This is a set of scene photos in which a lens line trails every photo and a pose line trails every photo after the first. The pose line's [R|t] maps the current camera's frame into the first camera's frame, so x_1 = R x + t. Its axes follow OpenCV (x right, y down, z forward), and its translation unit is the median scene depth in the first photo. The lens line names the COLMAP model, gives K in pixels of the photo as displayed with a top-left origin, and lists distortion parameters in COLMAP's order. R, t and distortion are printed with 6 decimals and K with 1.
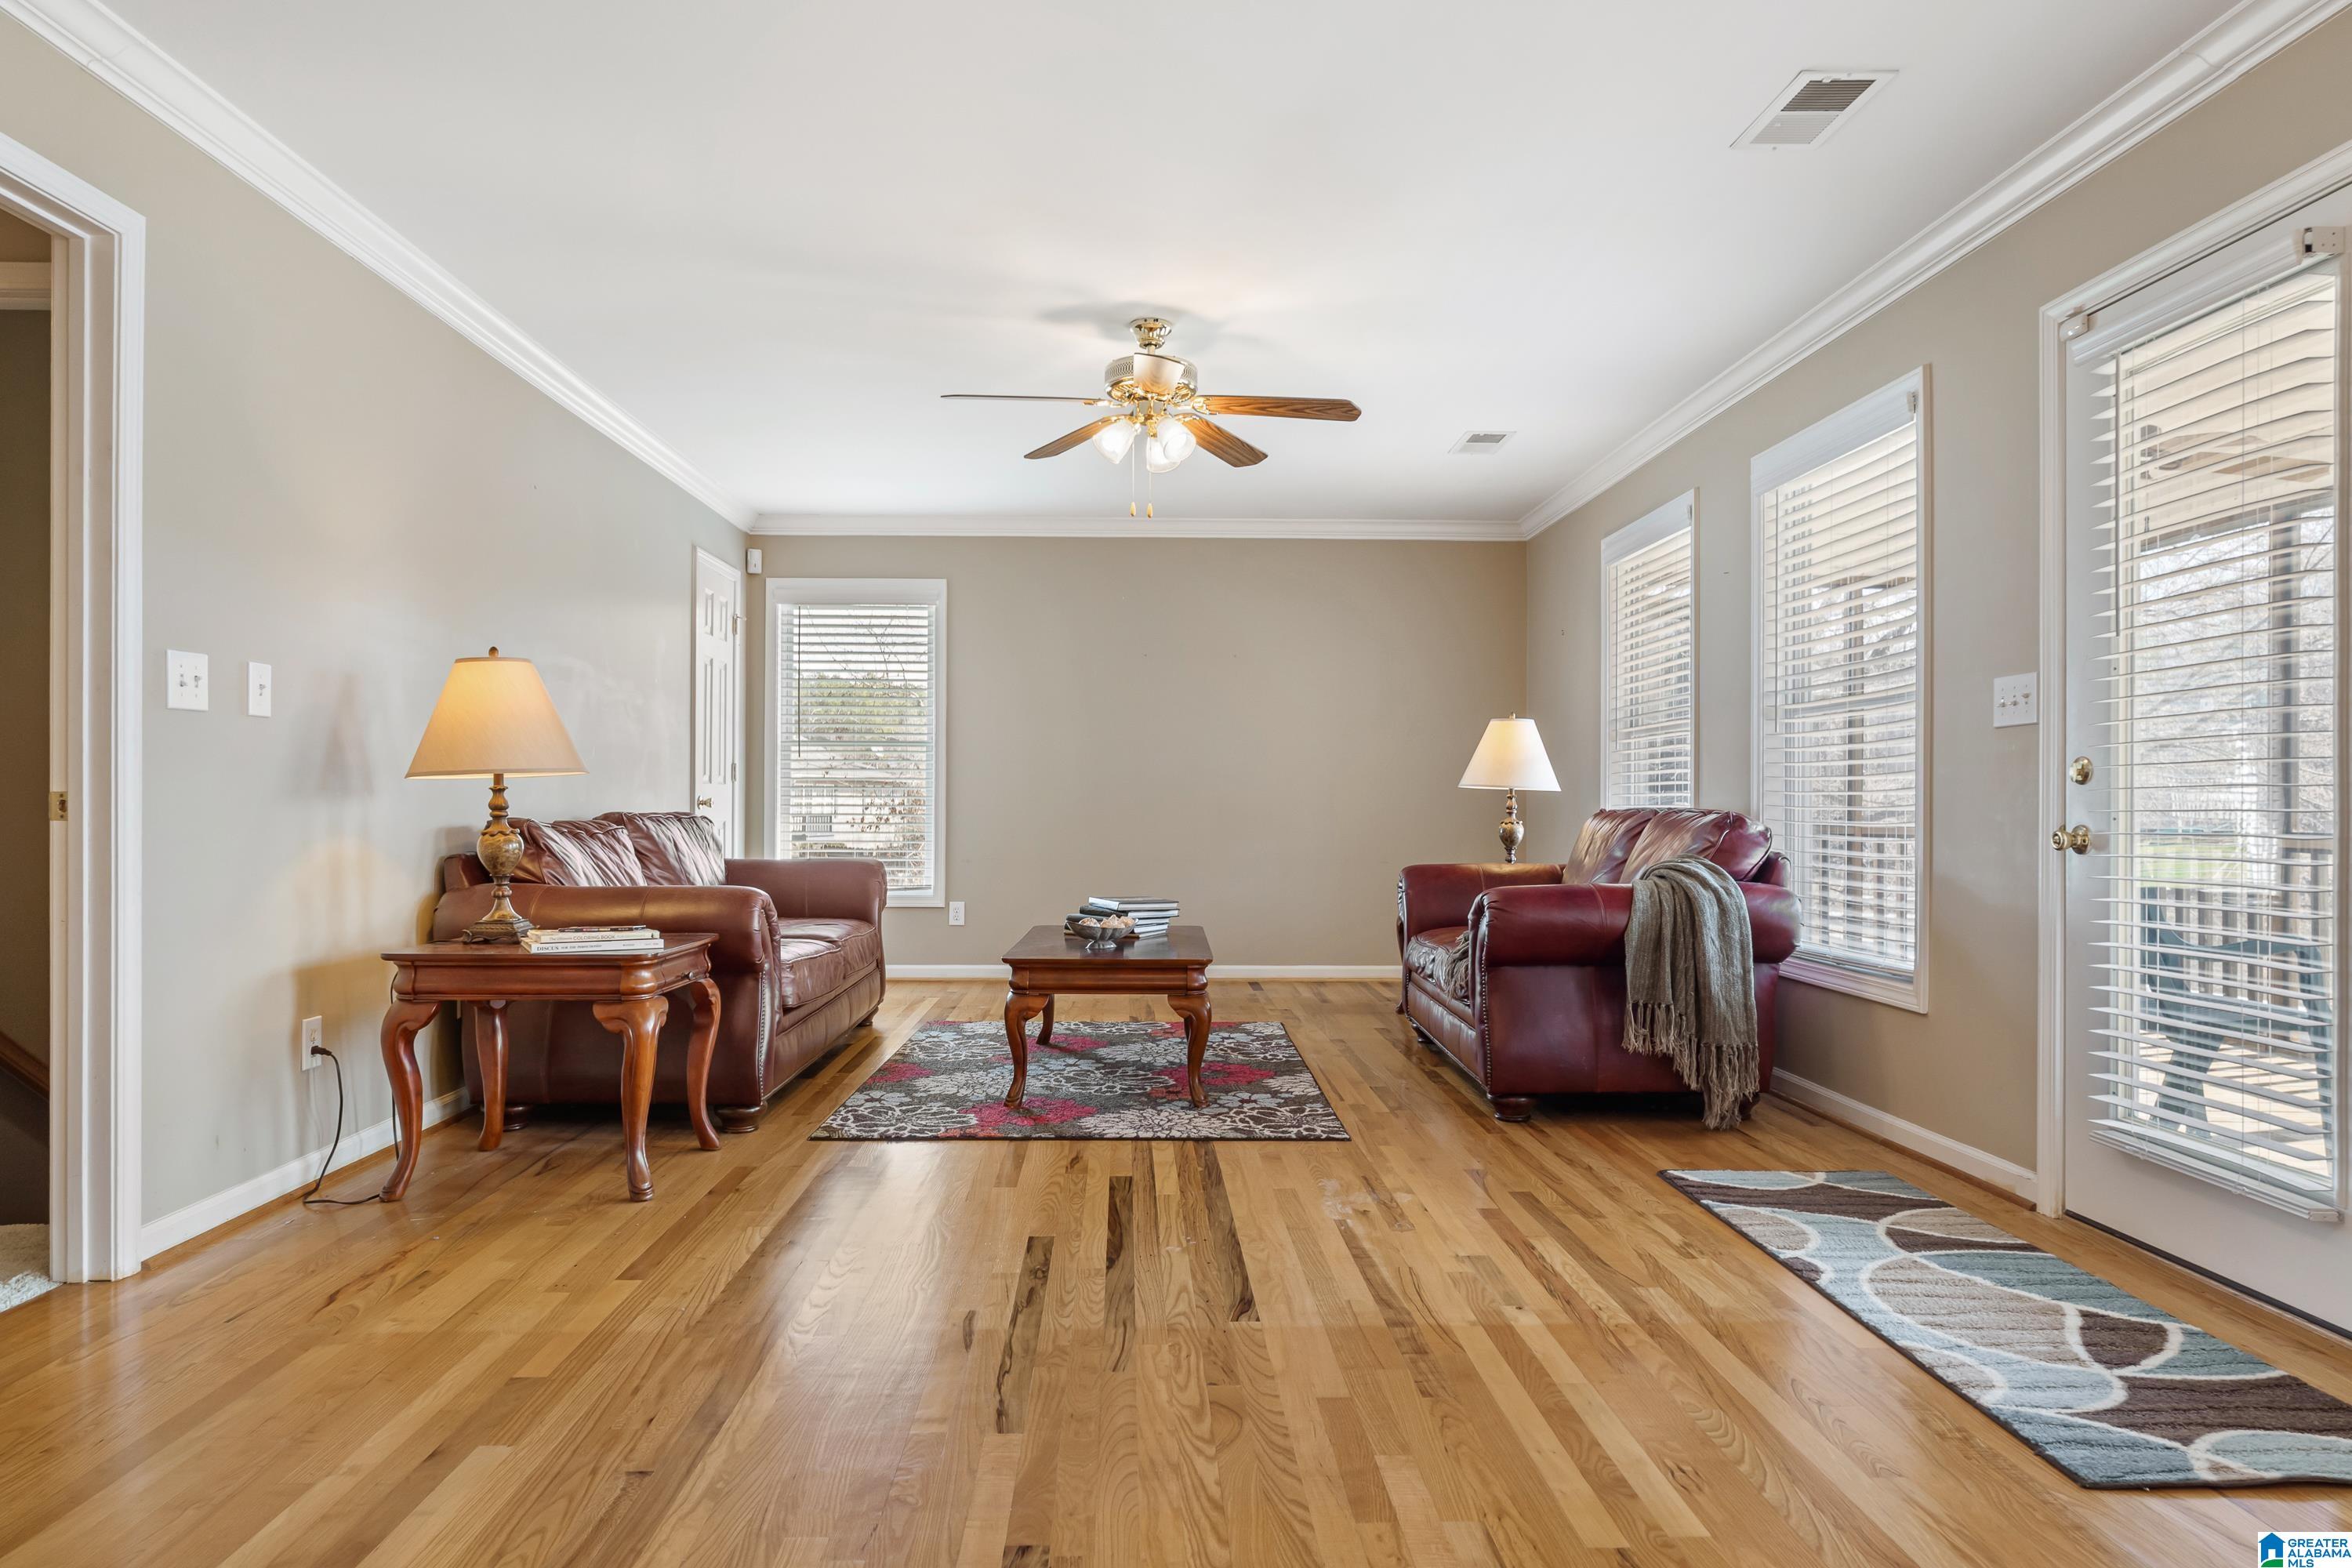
lens RADIAL K [[1469.6, 0, 1170.3], [0, 1469.6, 782.4], [0, 0, 1]] dist [-0.005604, 0.002926]
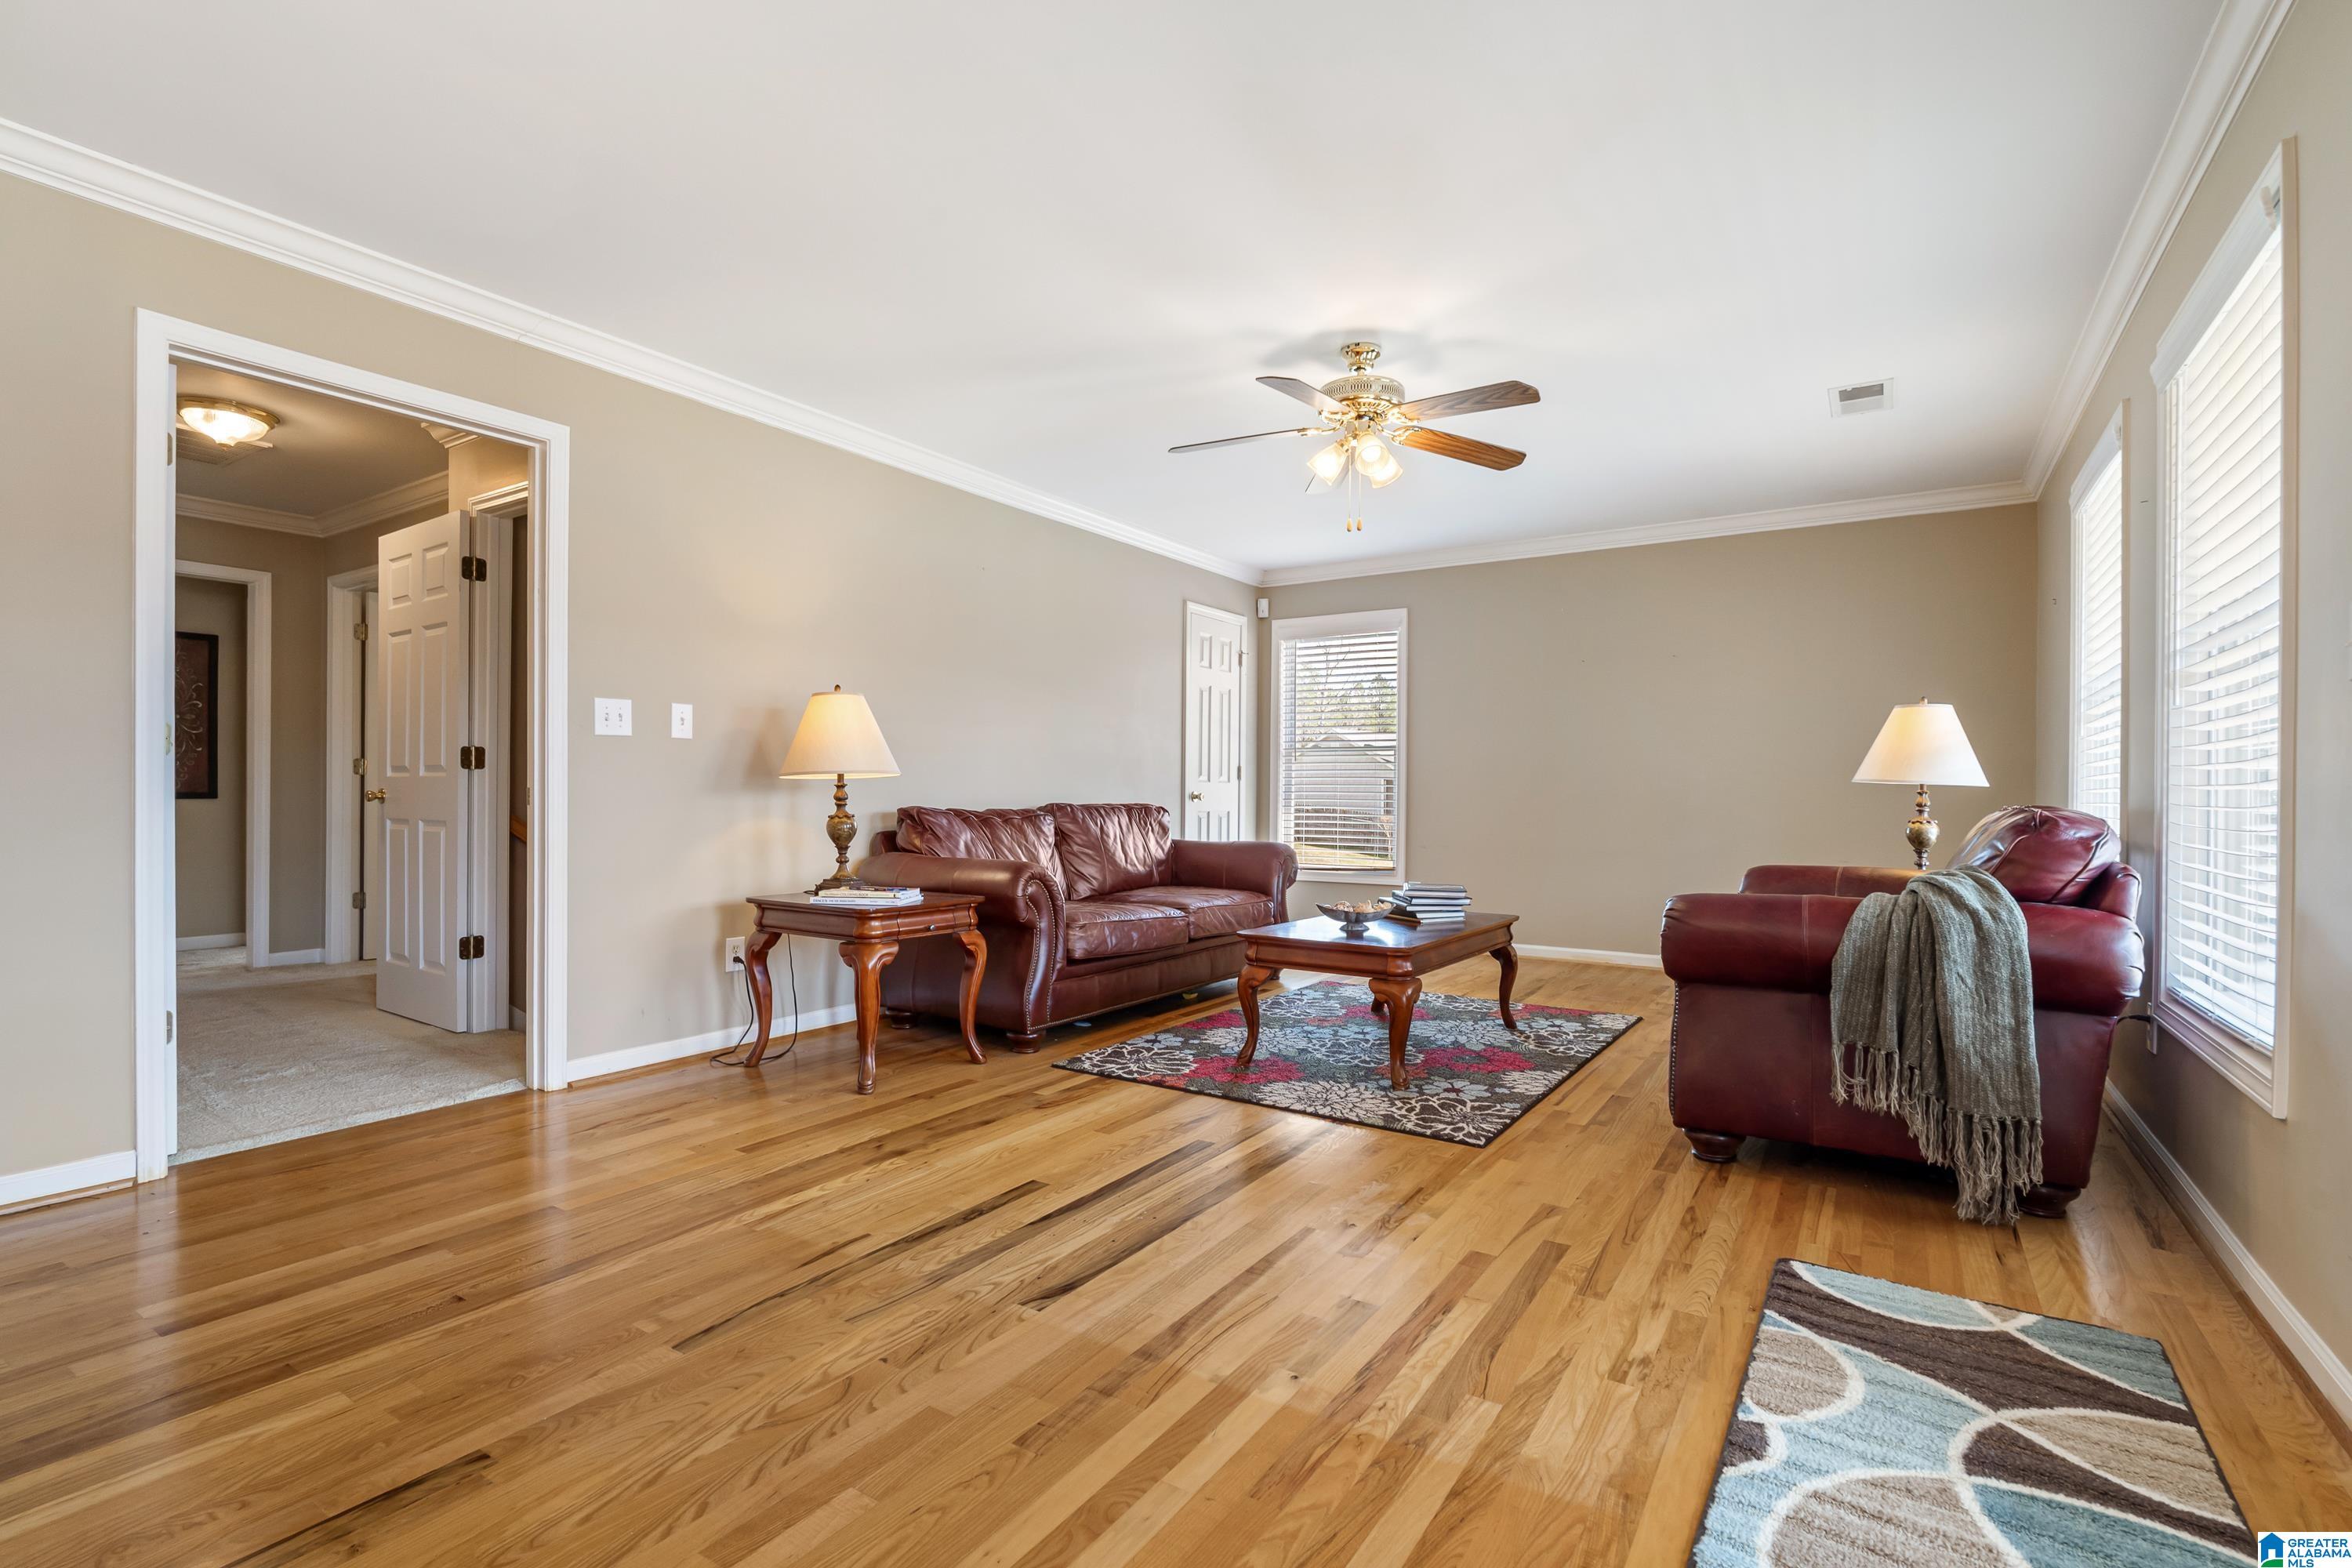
lens RADIAL K [[1115.1, 0, 1161.2], [0, 1115.1, 786.6], [0, 0, 1]] dist [-0.003277, 0.001231]
pose [[0.811268, -0.001979, -0.584672, 0.436545], [0.004330, 0.999987, 0.002623, 0.004185], [0.584659, -0.004659, 0.811266, 0.326016]]
